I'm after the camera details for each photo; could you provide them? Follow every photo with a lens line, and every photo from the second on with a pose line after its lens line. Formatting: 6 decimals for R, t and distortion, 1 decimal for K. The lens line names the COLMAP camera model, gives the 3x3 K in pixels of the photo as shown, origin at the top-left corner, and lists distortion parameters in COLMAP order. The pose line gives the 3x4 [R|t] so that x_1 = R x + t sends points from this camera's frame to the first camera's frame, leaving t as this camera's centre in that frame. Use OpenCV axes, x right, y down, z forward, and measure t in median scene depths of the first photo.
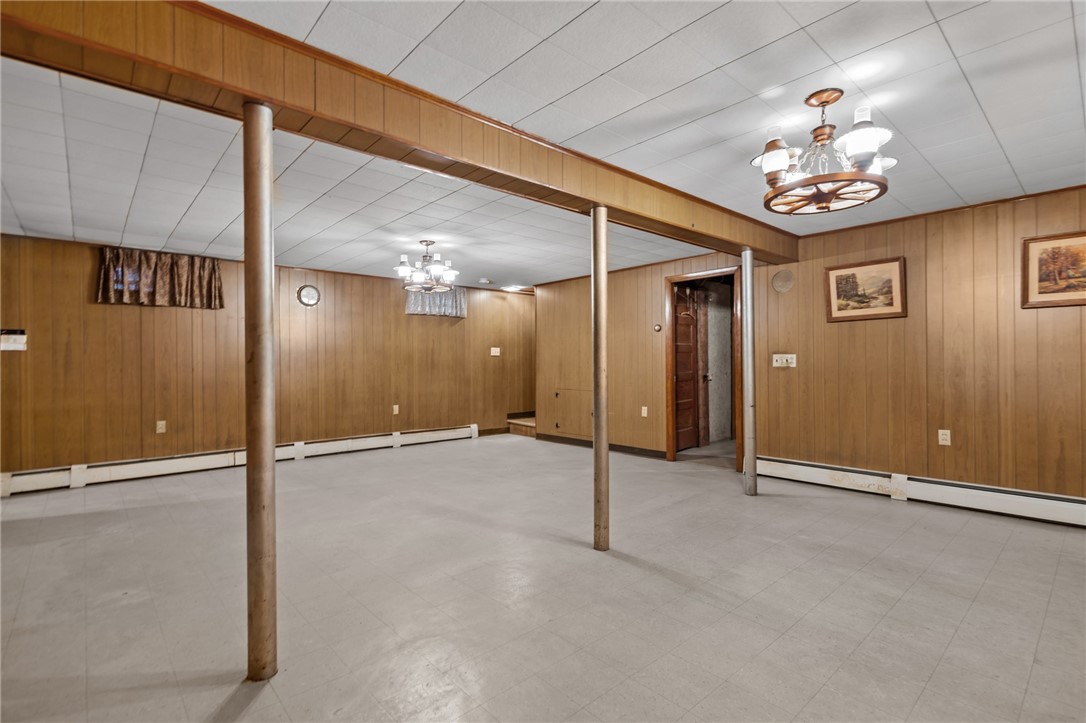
lens RADIAL K [[499.1, 0, 544.6], [0, 499.1, 369.9], [0, 0, 1]] dist [0.007686, -0.003429]
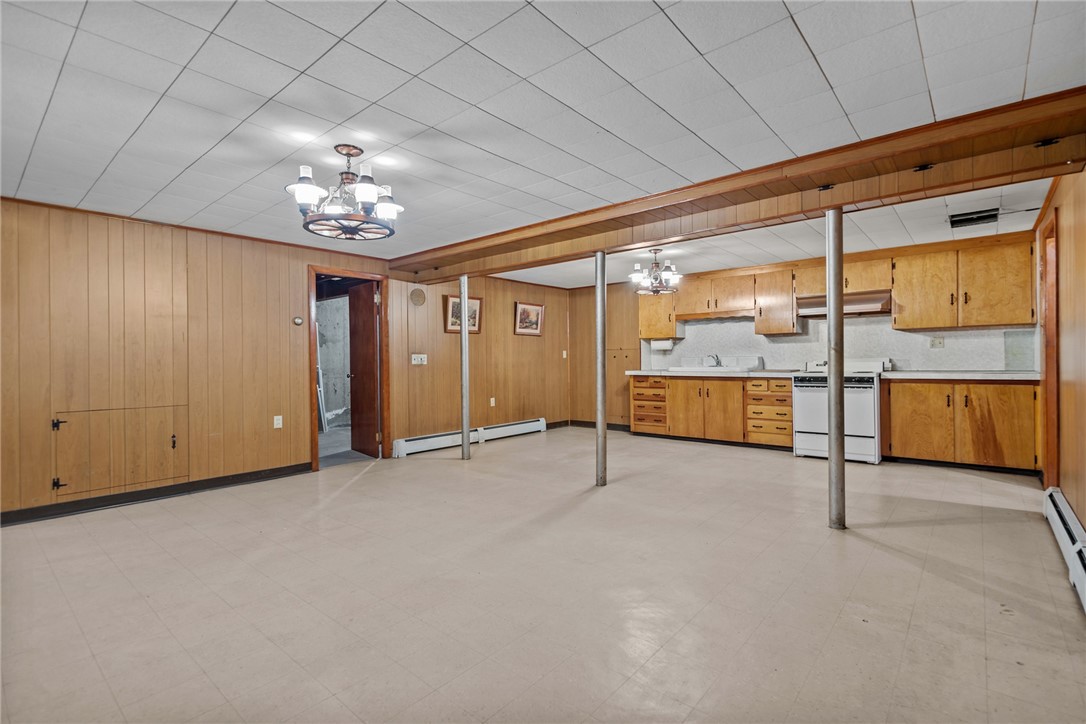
lens RADIAL K [[499.1, 0, 547.0], [0, 499.1, 359.2], [0, 0, 1]] dist [0.007686, -0.003429]
pose [[-0.118062, 0.012666, 0.992925, -1.011443], [0.027716, 0.999571, -0.009455, 0.002518], [-0.992619, 0.026403, -0.118362, 1.014482]]
